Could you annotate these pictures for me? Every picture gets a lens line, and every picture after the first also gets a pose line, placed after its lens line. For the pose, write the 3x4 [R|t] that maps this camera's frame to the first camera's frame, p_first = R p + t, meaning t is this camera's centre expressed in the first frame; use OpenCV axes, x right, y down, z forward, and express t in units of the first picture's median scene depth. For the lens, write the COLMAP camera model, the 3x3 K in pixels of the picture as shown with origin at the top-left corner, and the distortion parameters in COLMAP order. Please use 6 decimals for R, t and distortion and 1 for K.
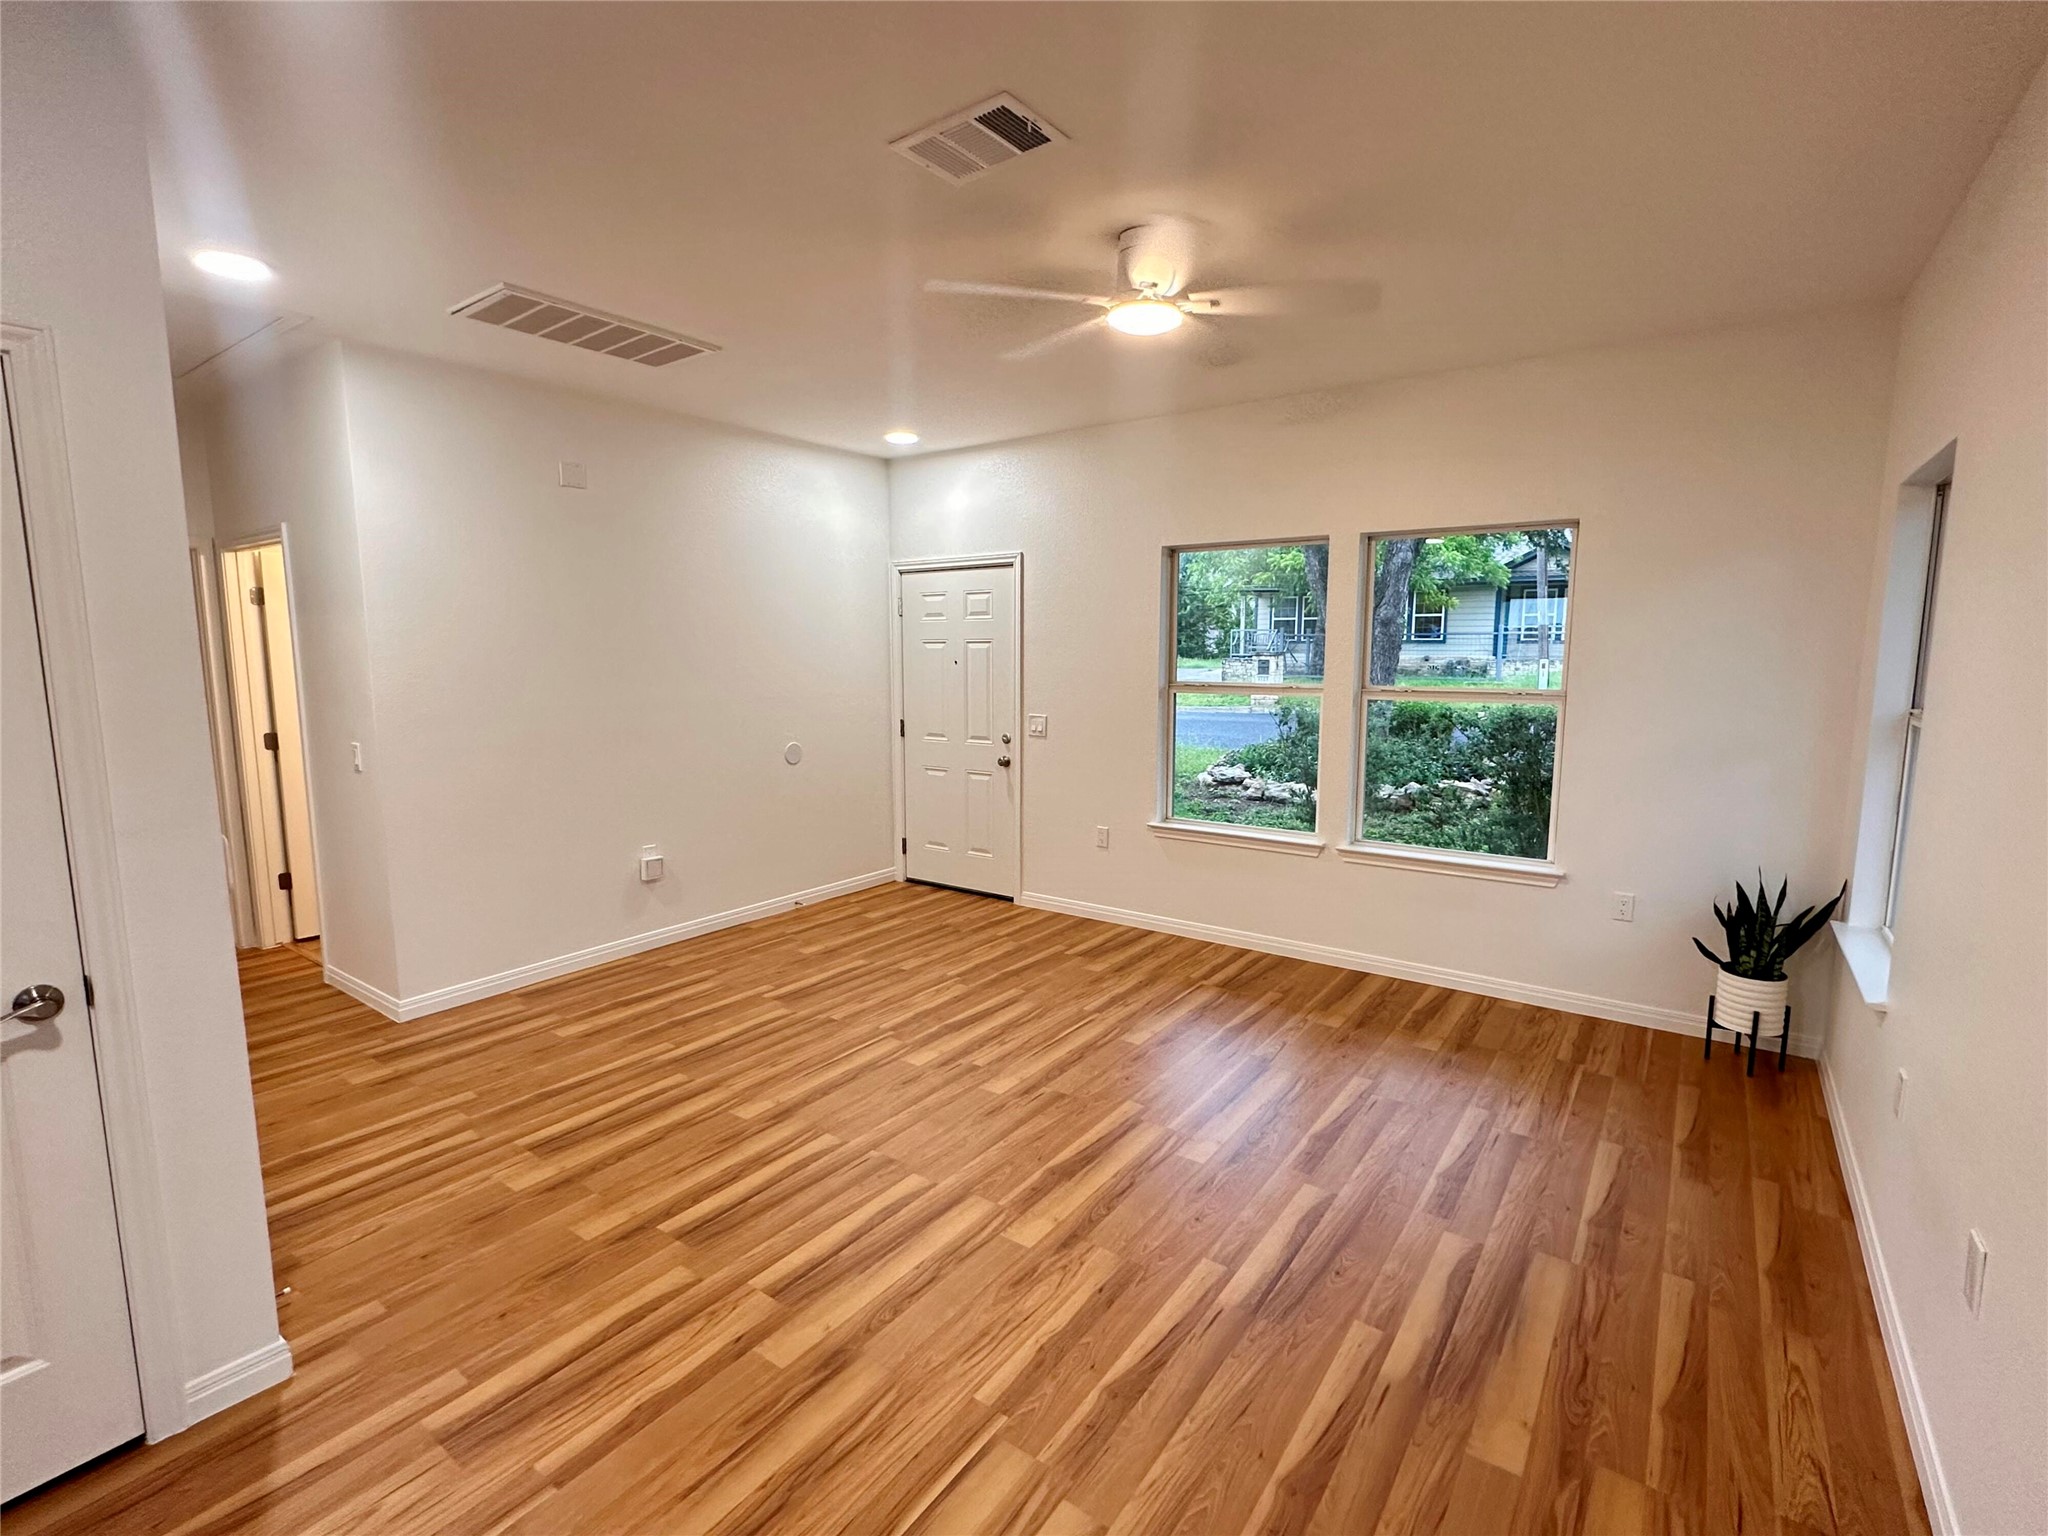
lens RADIAL K [[949.4, 0, 1028.2], [0, 949.4, 752.2], [0, 0, 1]] dist [-0.002828, 0.001071]
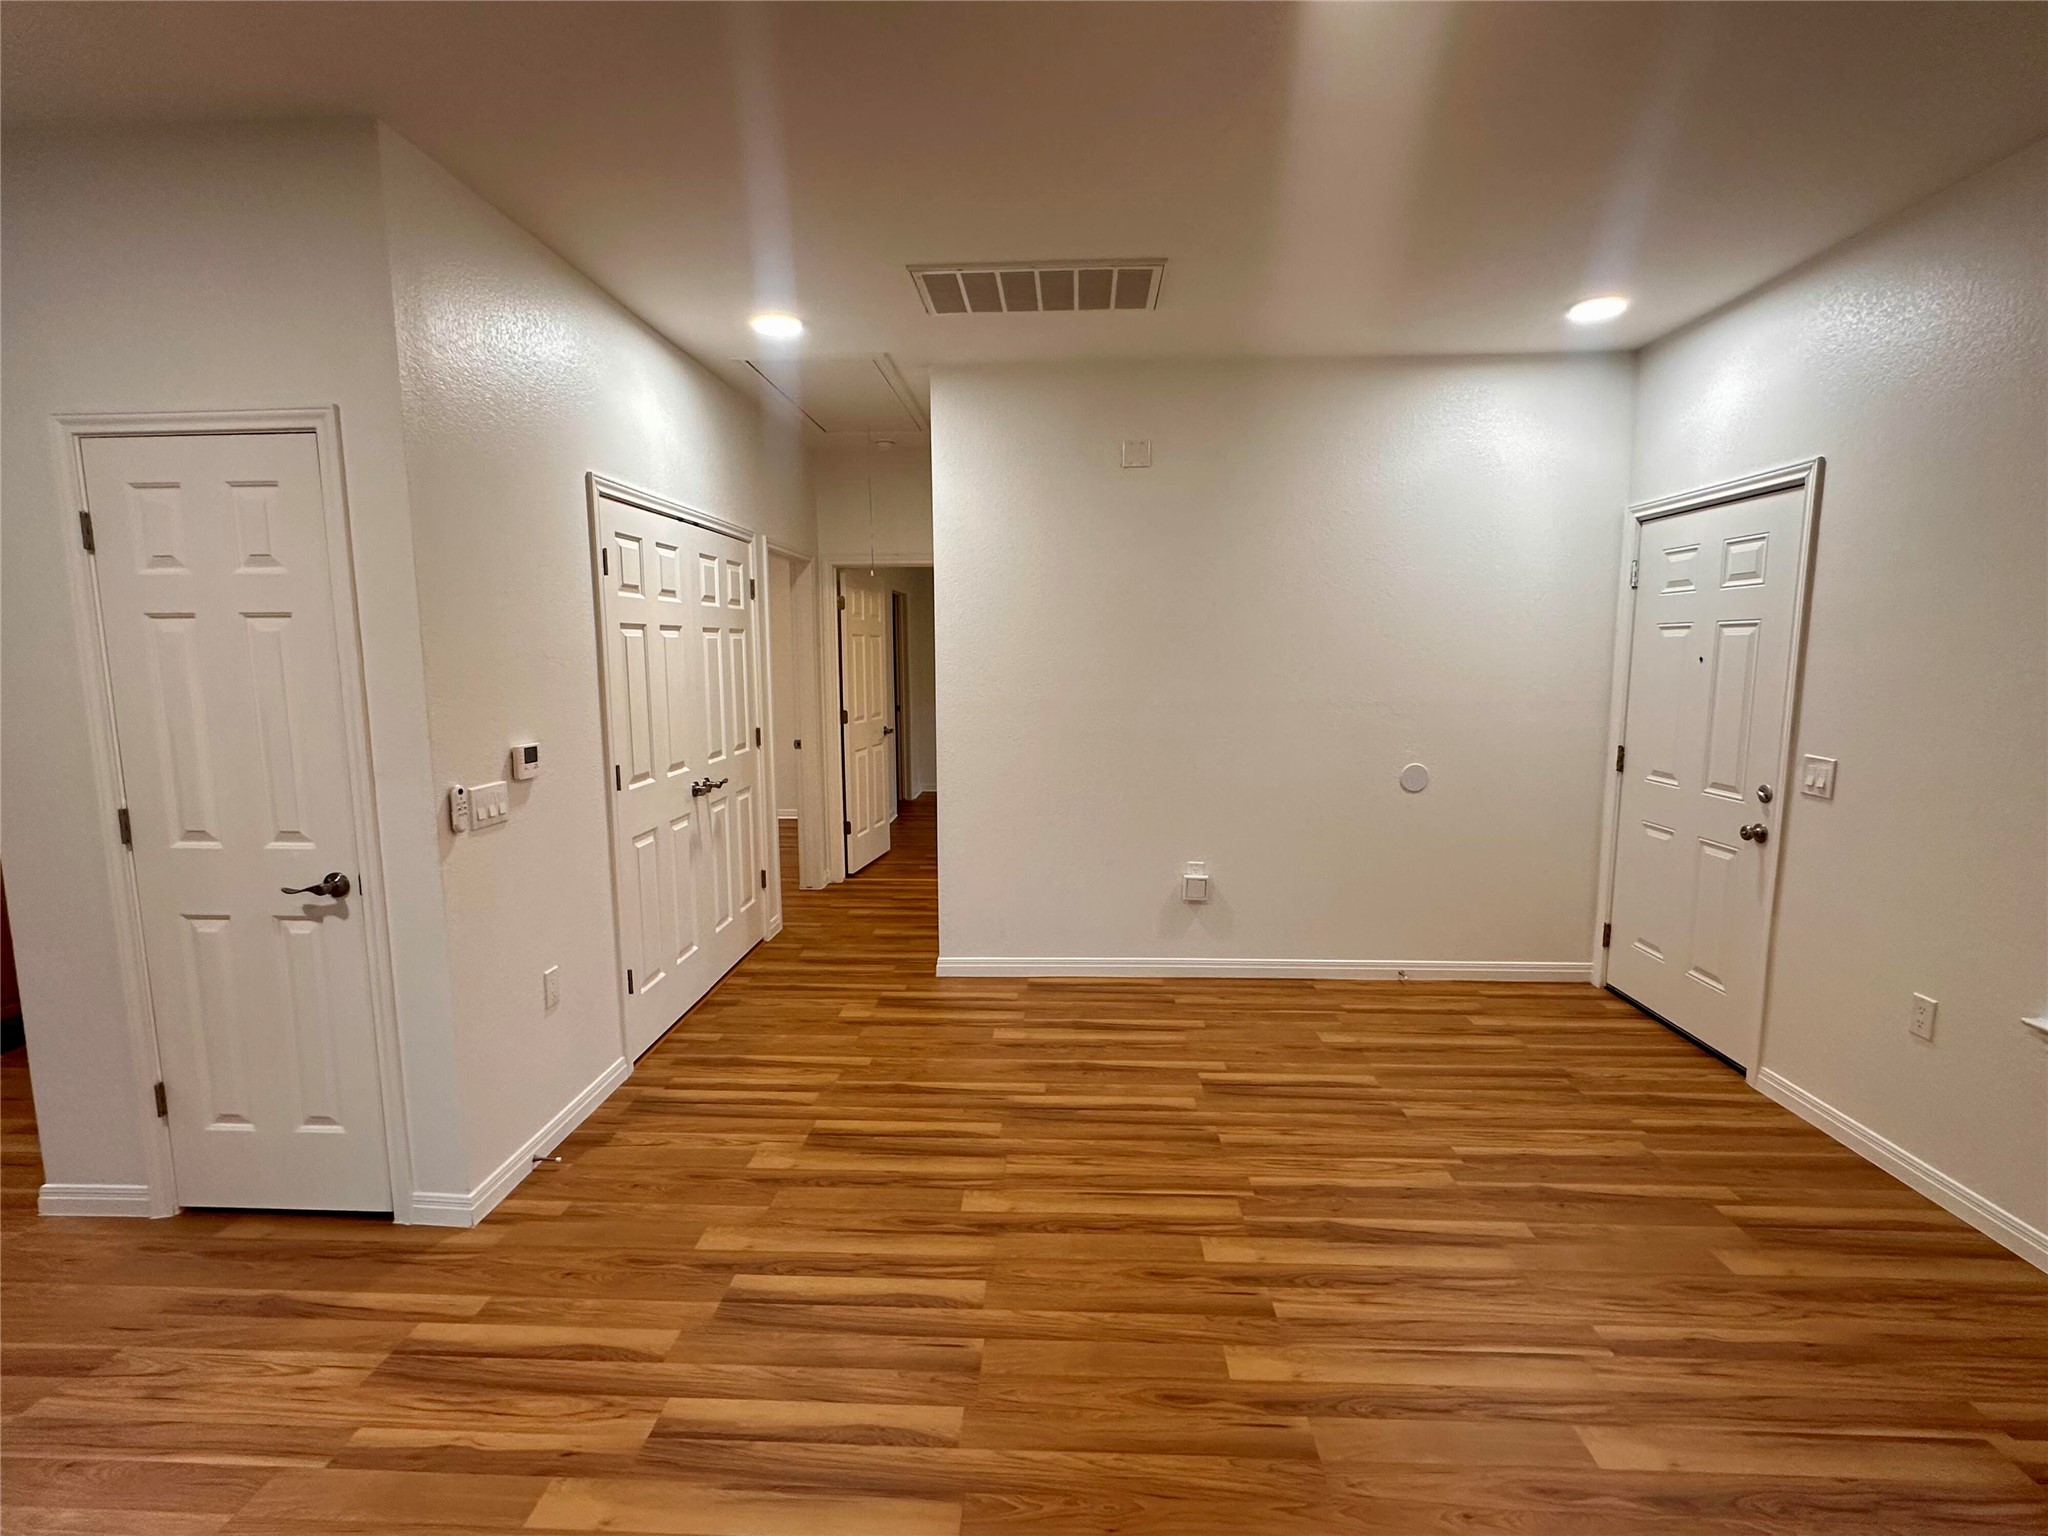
lens RADIAL K [[949.4, 0, 1019.4], [0, 949.4, 758.9], [0, 0, 1]] dist [-0.002828, 0.001071]
pose [[0.544711, 0.094000, -0.833339, 0.283408], [-0.087003, 0.994670, 0.055328, -0.038108], [0.834098, 0.042365, 0.549986, 0.432821]]
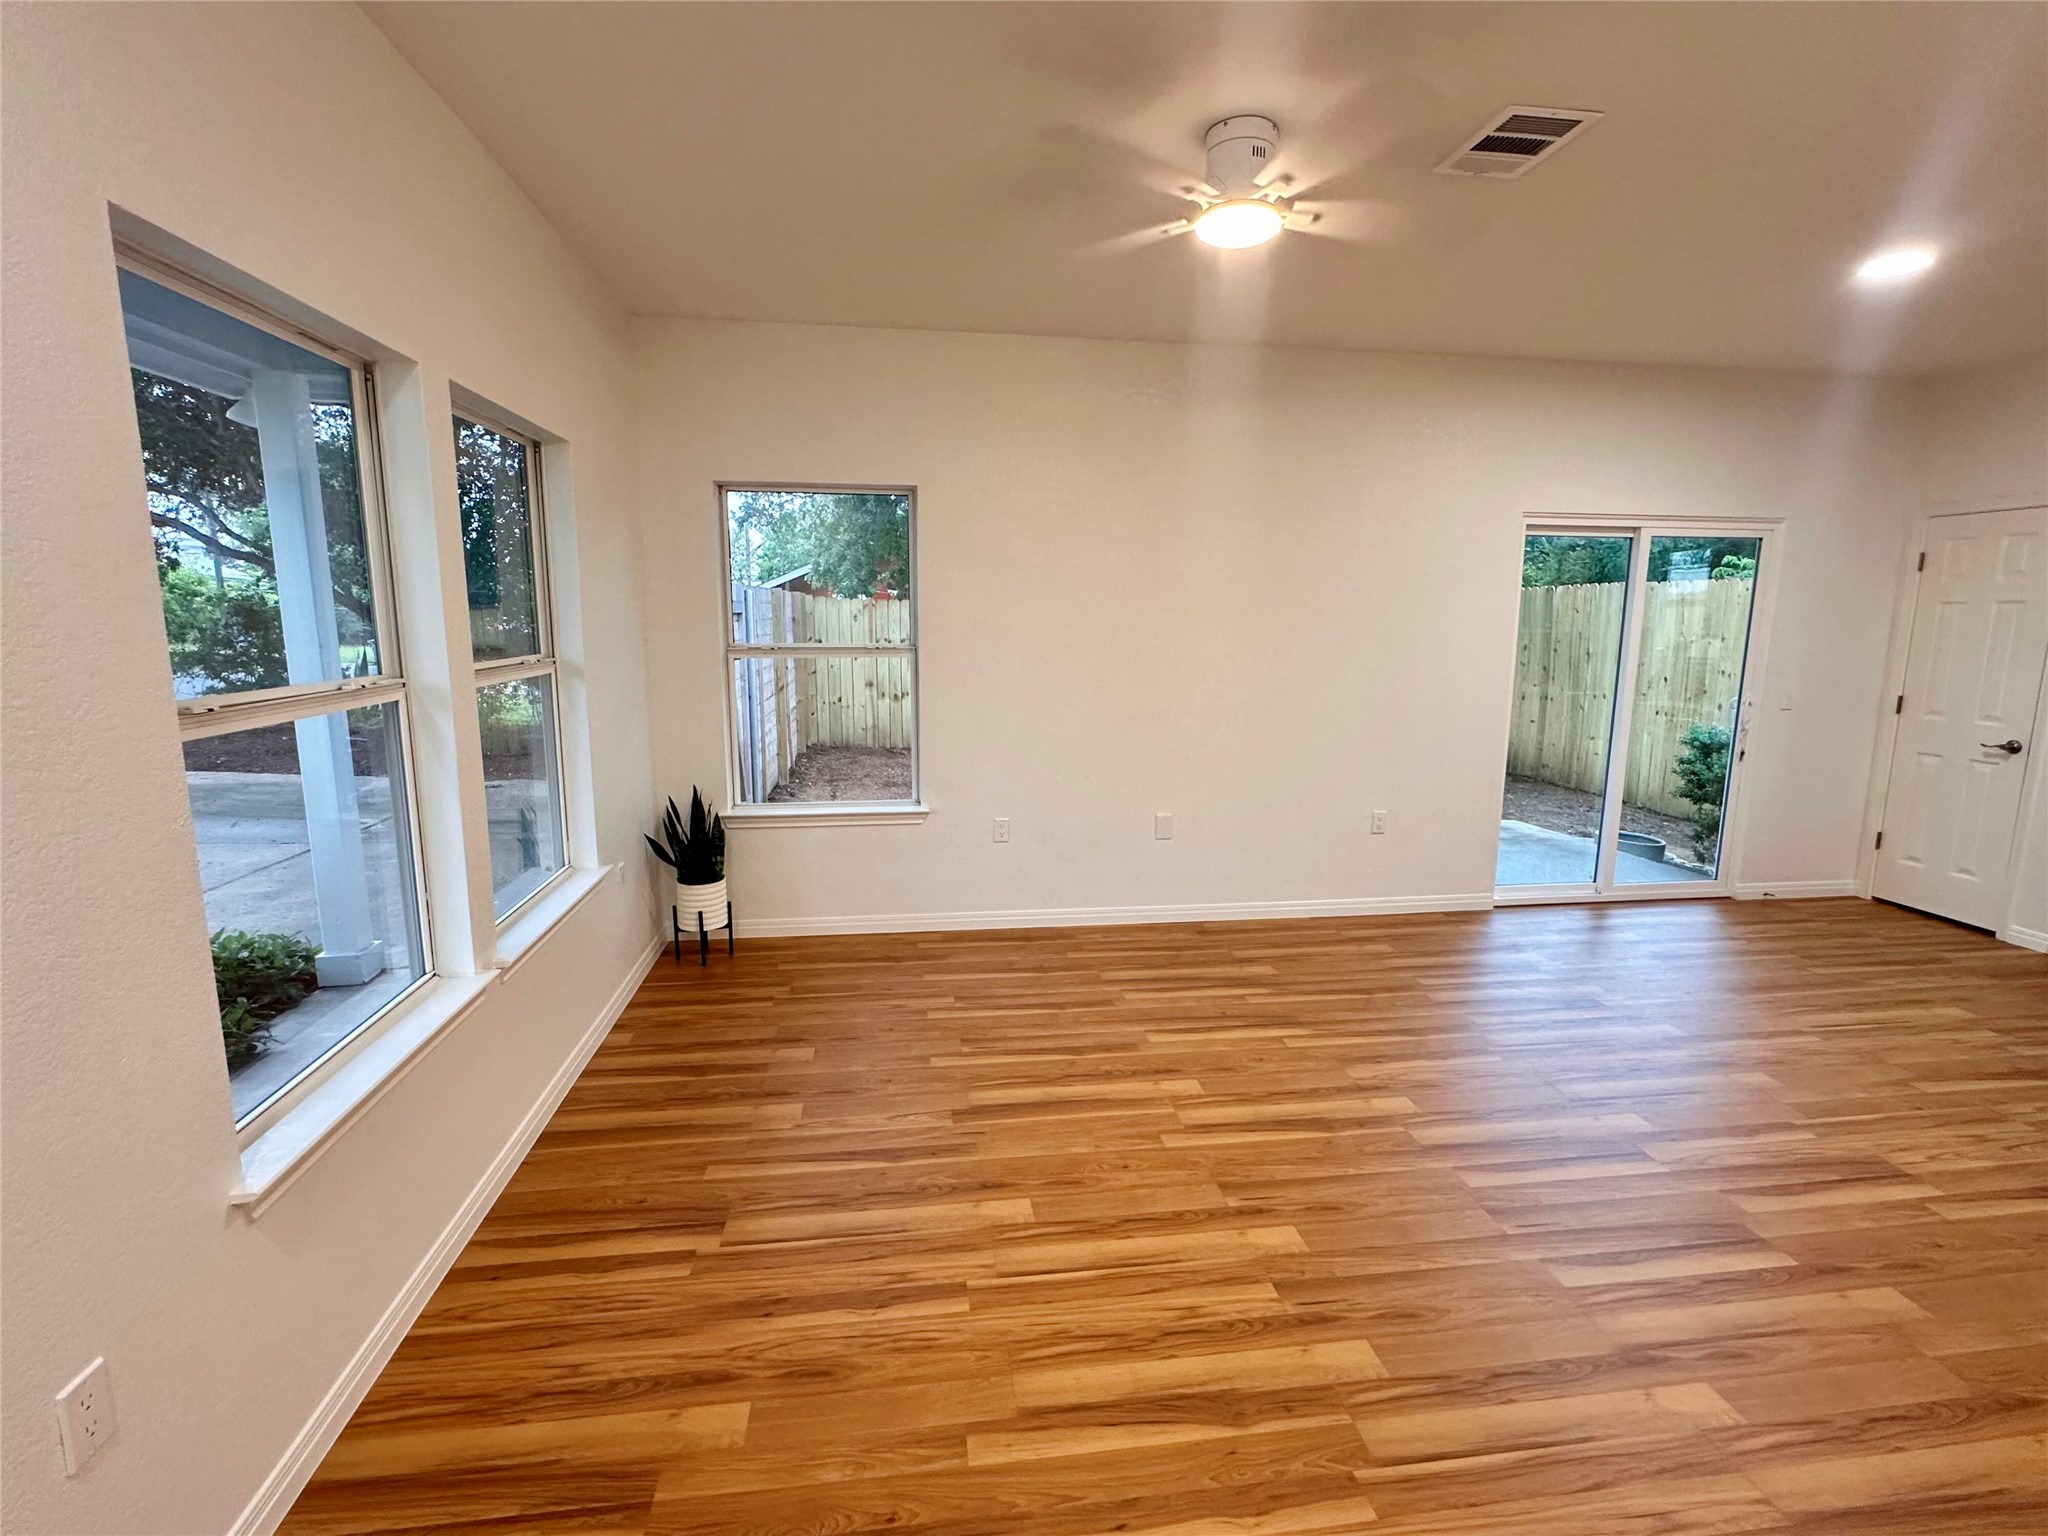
lens RADIAL K [[949.4, 0, 1025.8], [0, 949.4, 775.7], [0, 0, 1]] dist [-0.002828, 0.001071]
pose [[-0.690895, -0.130026, 0.711167, -0.284001], [0.071387, 0.966616, 0.246083, -0.129261], [-0.719422, 0.220786, -0.658548, 1.226746]]
